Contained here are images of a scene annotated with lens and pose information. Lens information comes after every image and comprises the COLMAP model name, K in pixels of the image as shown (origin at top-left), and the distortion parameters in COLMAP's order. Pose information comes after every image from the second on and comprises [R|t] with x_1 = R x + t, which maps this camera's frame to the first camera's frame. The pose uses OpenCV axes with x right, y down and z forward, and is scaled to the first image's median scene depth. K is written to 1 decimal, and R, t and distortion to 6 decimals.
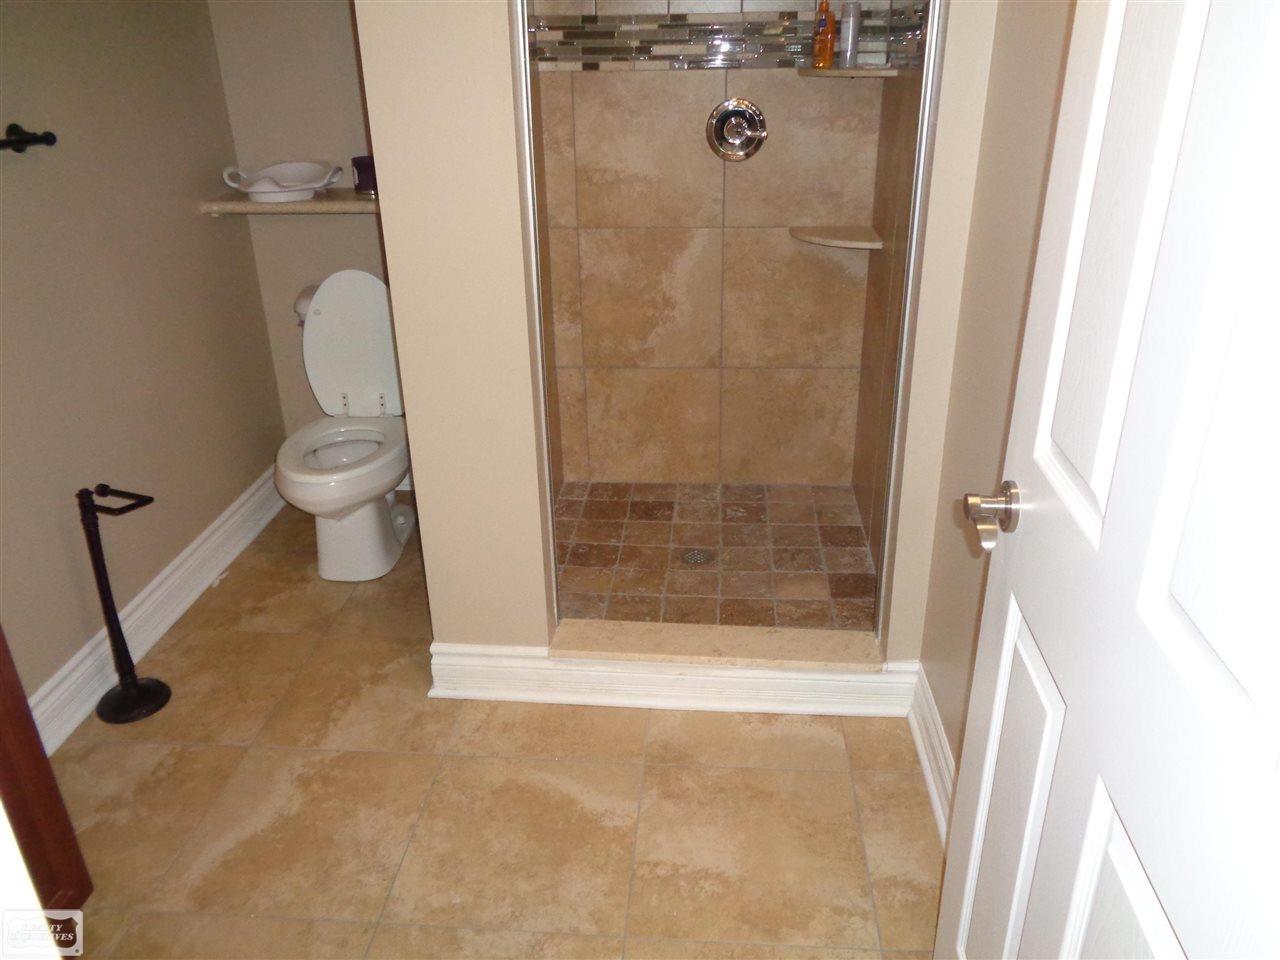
lens RADIAL K [[961.1, 0, 640.0], [0, 961.1, 480.0], [0, 0, 1]] dist [0.003064, 0.001883]
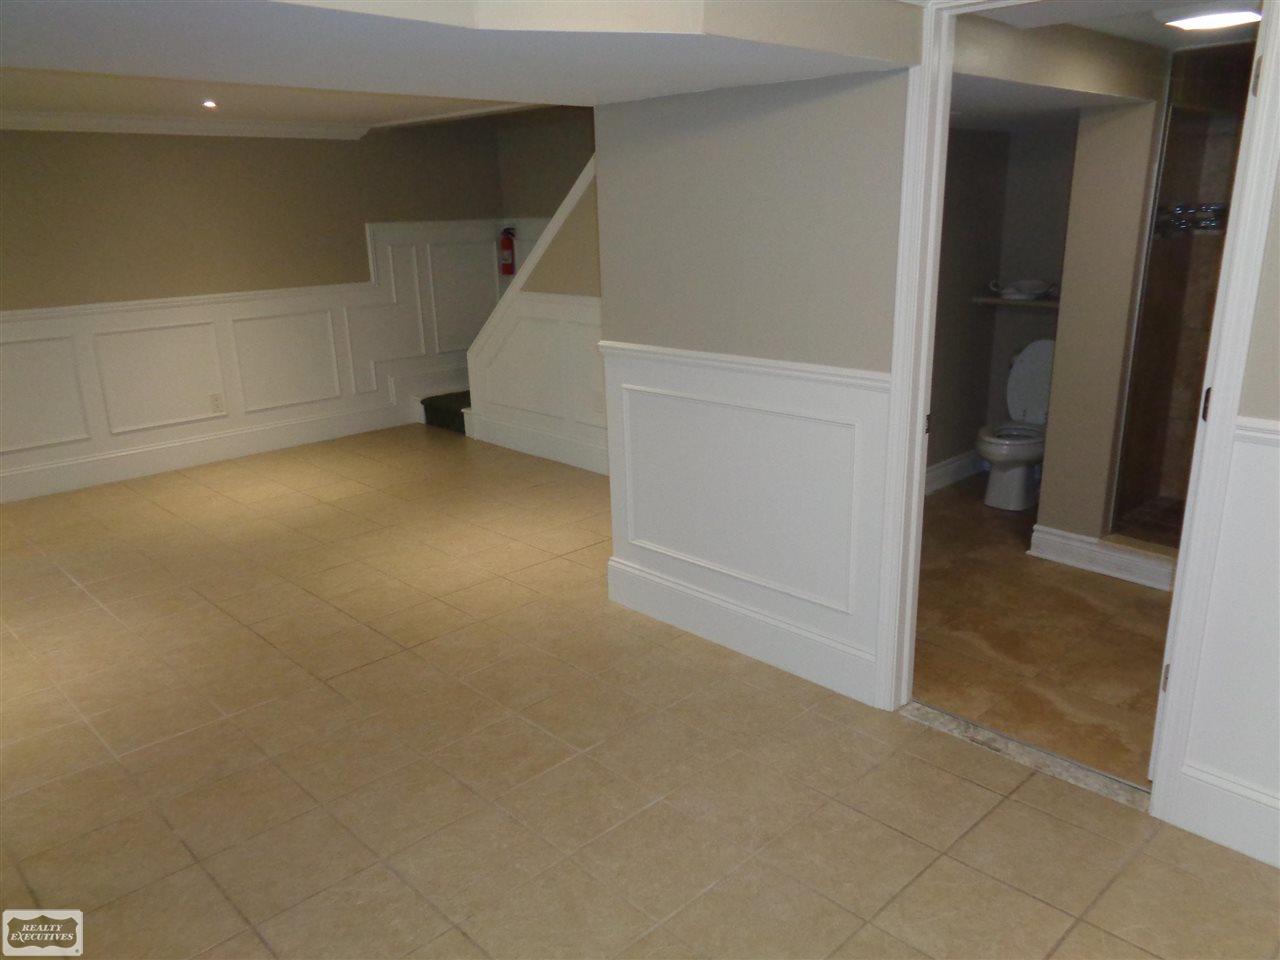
lens RADIAL K [[972.4, 0, 640.0], [0, 972.4, 480.0], [0, 0, 1]] dist [0.008522, 0.003966]
pose [[0.749991, 0.189368, -0.633761, 0.340266], [-0.270126, 0.962289, -0.032133, 0.305276], [0.603777, 0.195295, 0.772861, -0.826294]]
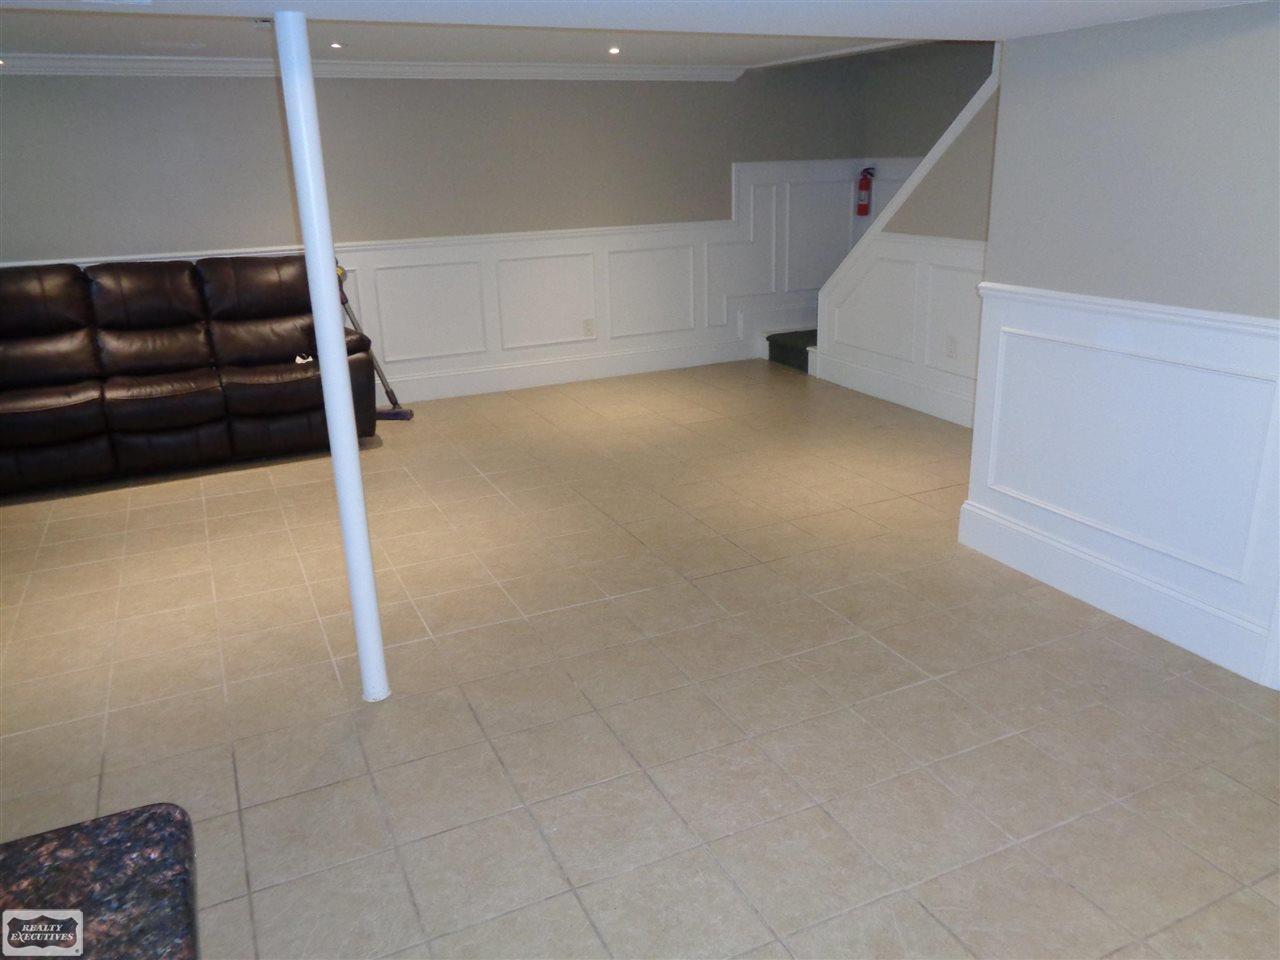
lens RADIAL K [[967.9, 0, 640.0], [0, 967.9, 480.0], [0, 0, 1]] dist [0.003615, 0.003999]
pose [[0.500910, 0.291912, -0.814786, 0.336904], [-0.350383, 0.929207, 0.117499, 0.392497], [0.791404, 0.226631, 0.567730, -1.006262]]
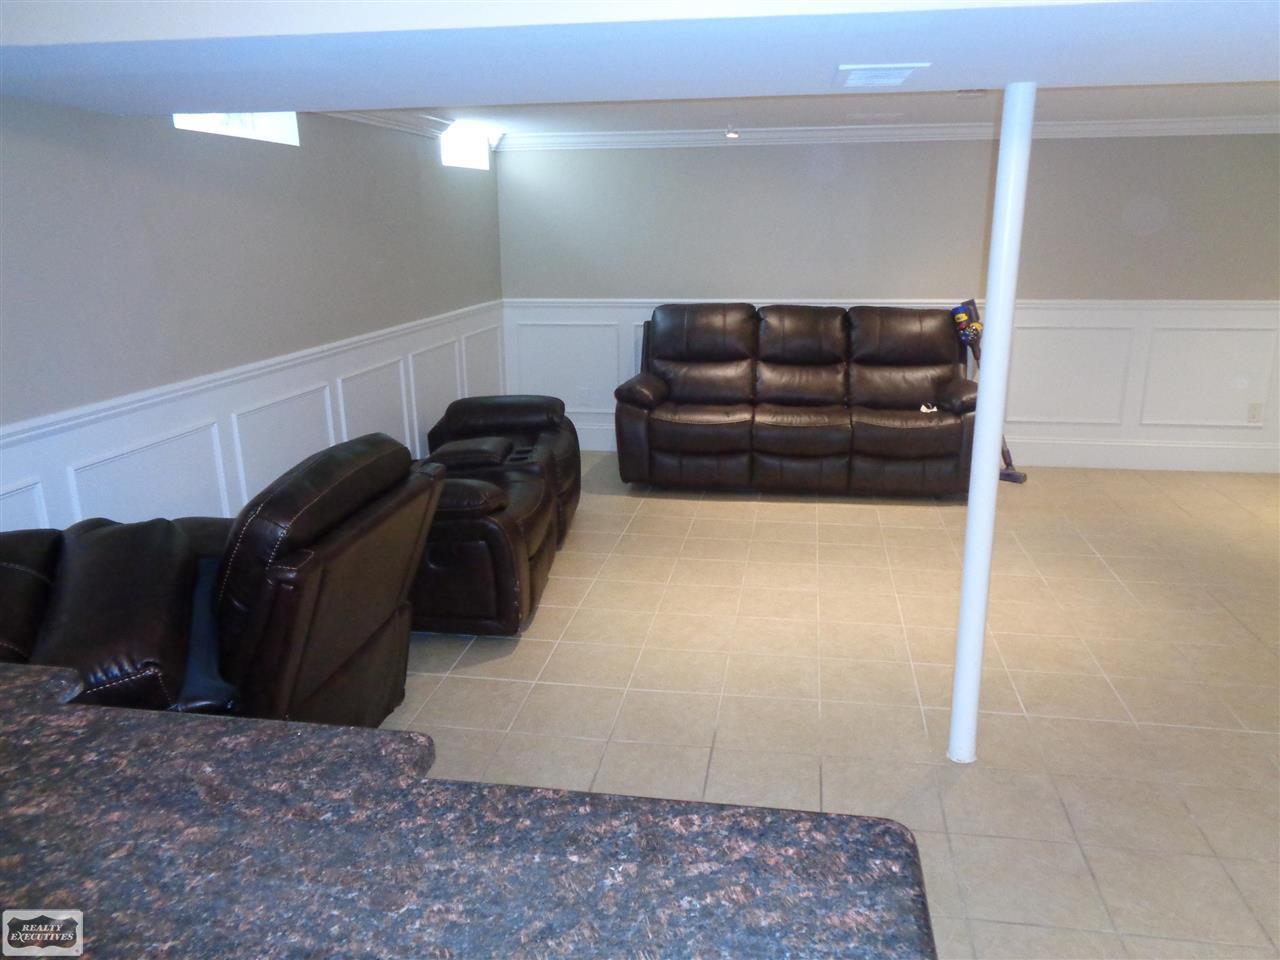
lens RADIAL K [[961.1, 0, 640.0], [0, 961.1, 480.0], [0, 0, 1]] dist [0.003064, 0.001883]
pose [[-0.082502, 0.289106, -0.953735, 0.325534], [-0.403550, 0.865337, 0.297218, 0.426006], [0.911230, 0.409401, 0.045276, -1.119798]]
